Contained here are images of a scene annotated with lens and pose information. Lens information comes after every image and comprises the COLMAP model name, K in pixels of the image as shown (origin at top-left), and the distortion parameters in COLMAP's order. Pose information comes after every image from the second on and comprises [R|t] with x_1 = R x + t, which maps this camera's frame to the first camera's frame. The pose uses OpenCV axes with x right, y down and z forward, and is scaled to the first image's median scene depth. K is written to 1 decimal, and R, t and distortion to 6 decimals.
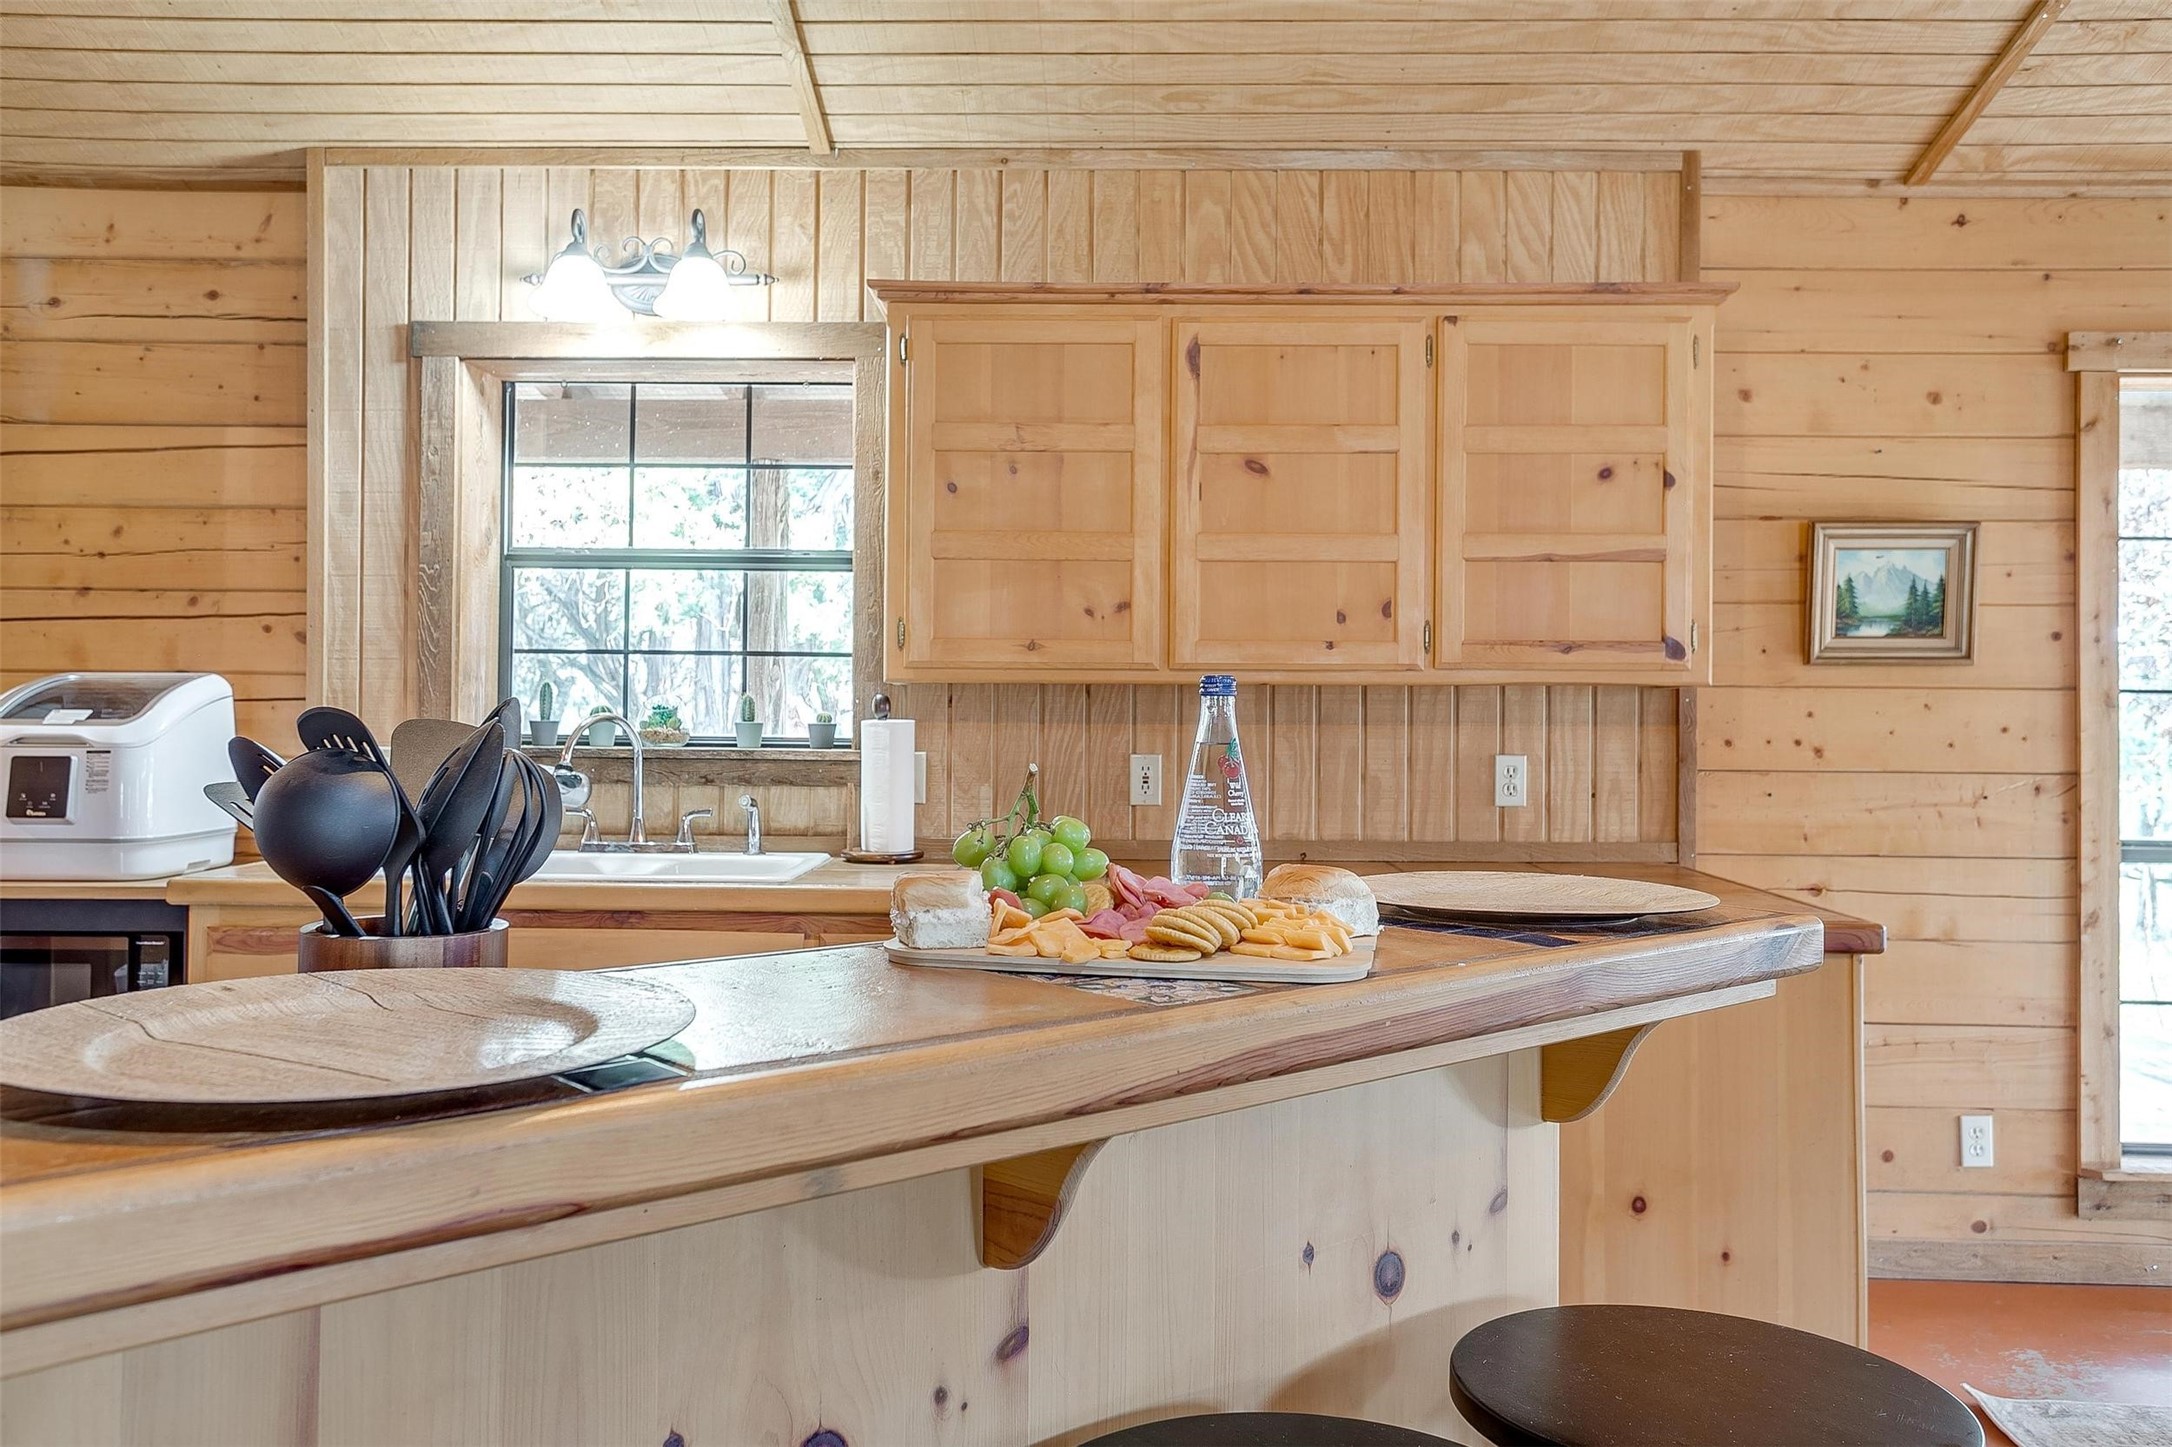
lens RADIAL K [[1733.3, 0, 1079.4], [0, 1733.3, 709.1], [0, 0, 1]] dist [0.010520, 0.006798]
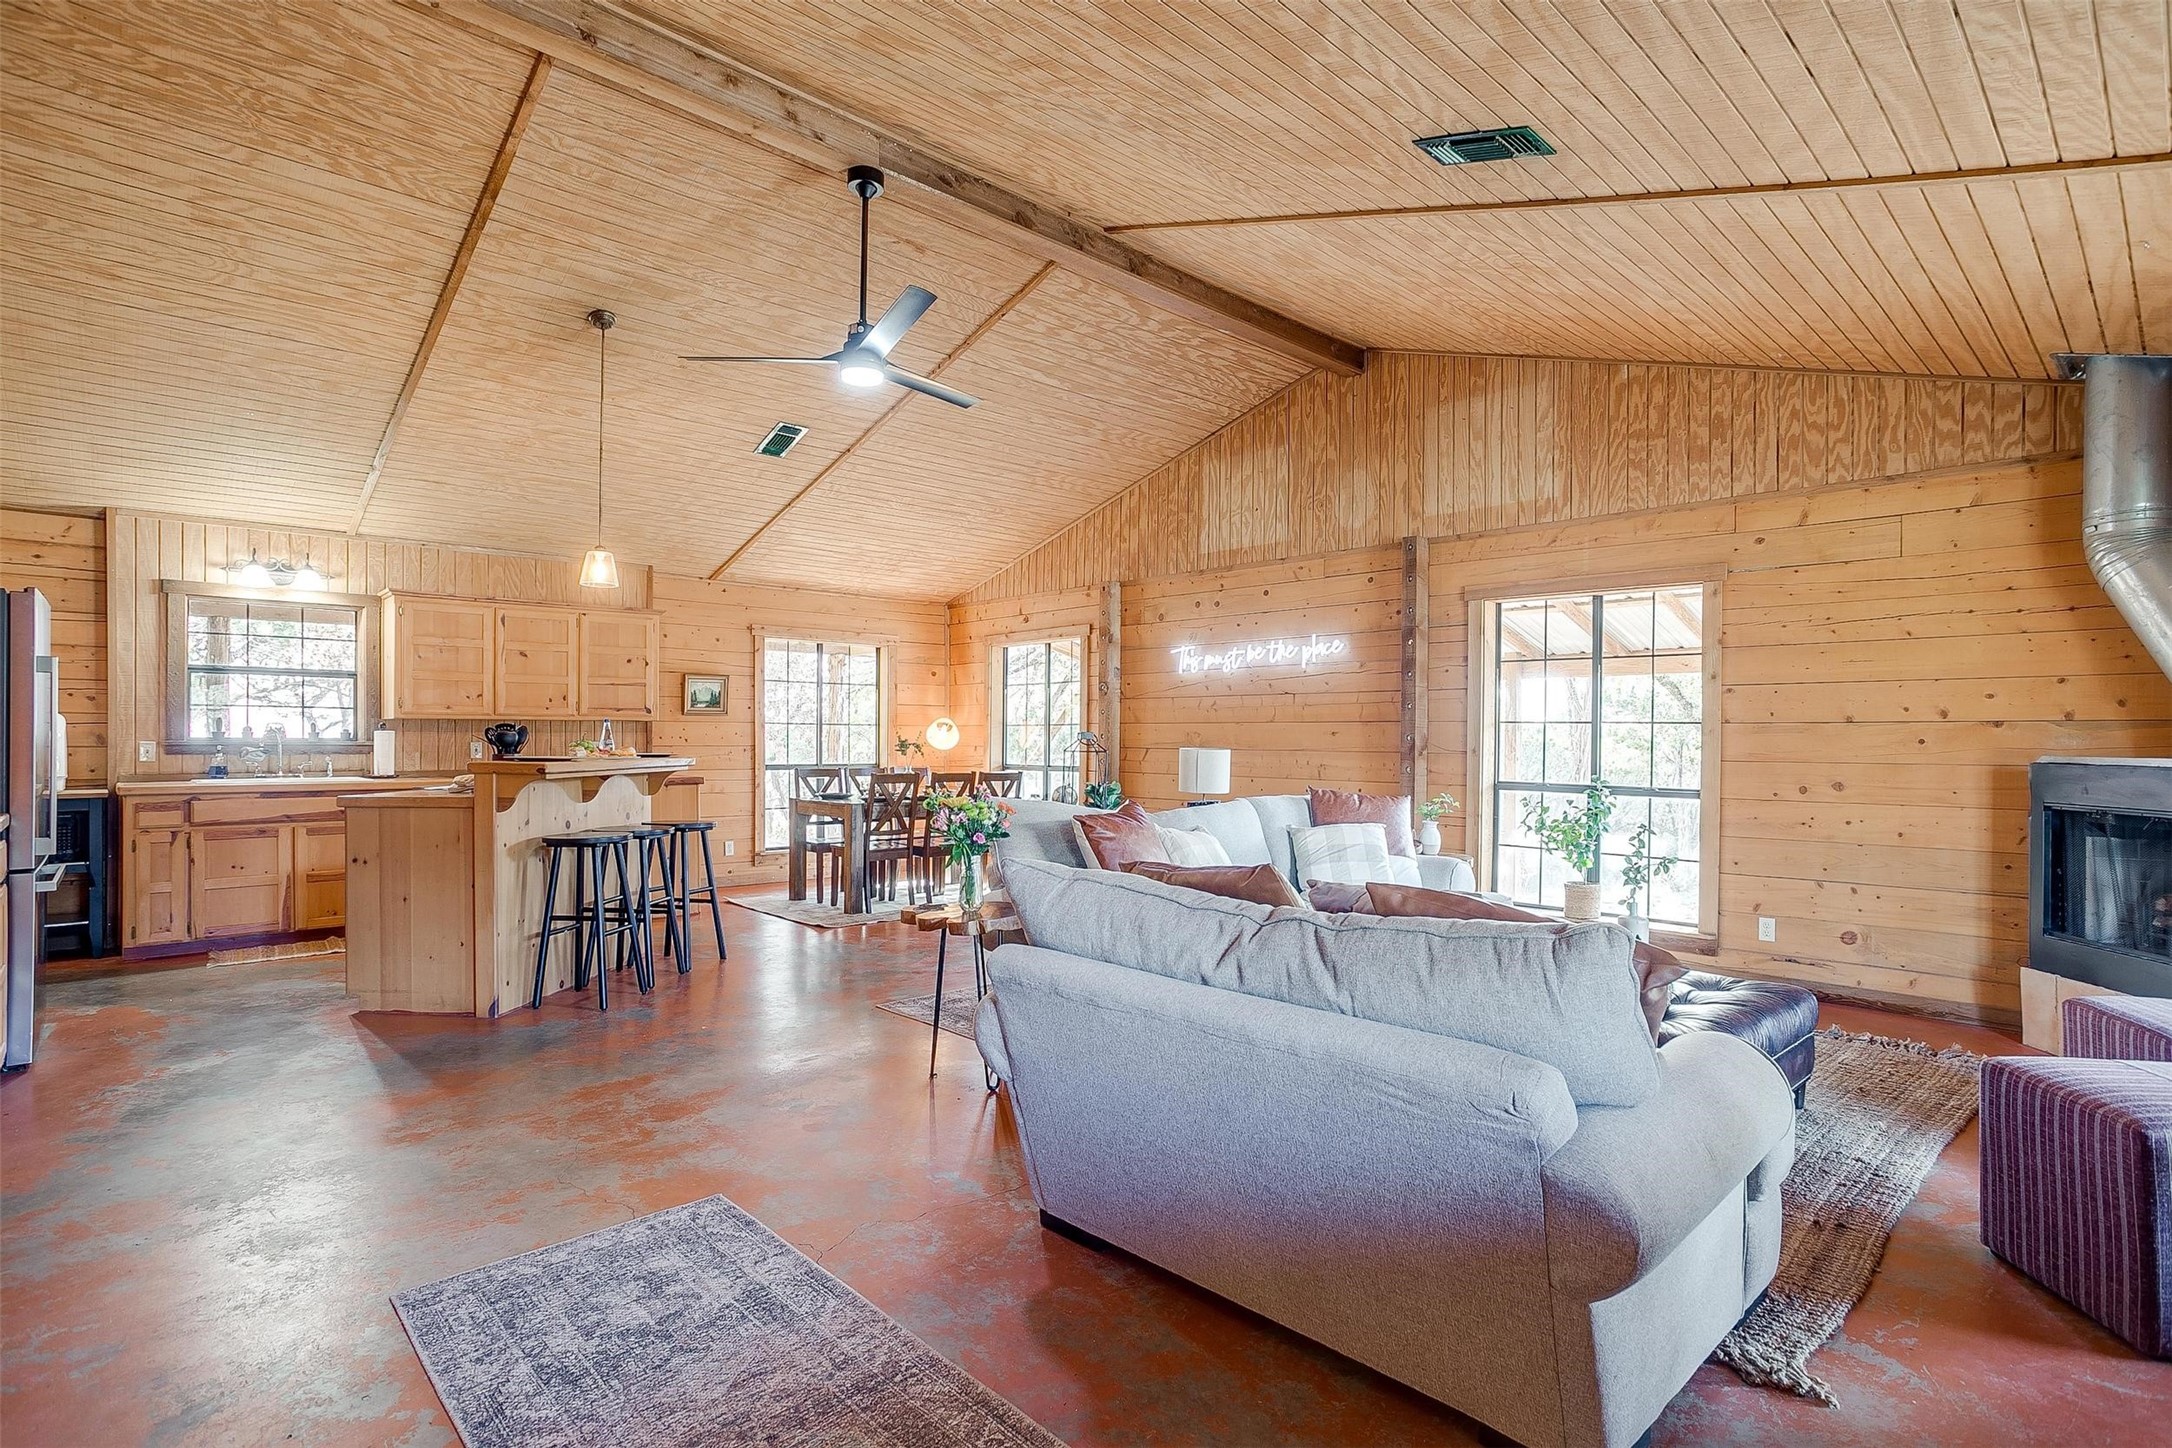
lens RADIAL K [[1069.5, 0, 1081.0], [0, 1069.5, 721.0], [0, 0, 1]] dist [-0.001677, 0.000129]
pose [[0.714374, 0.004237, 0.699752, -0.523272], [0.006847, 0.999891, -0.013044, 0.020489], [-0.699731, 0.014110, 0.714267, -1.114330]]
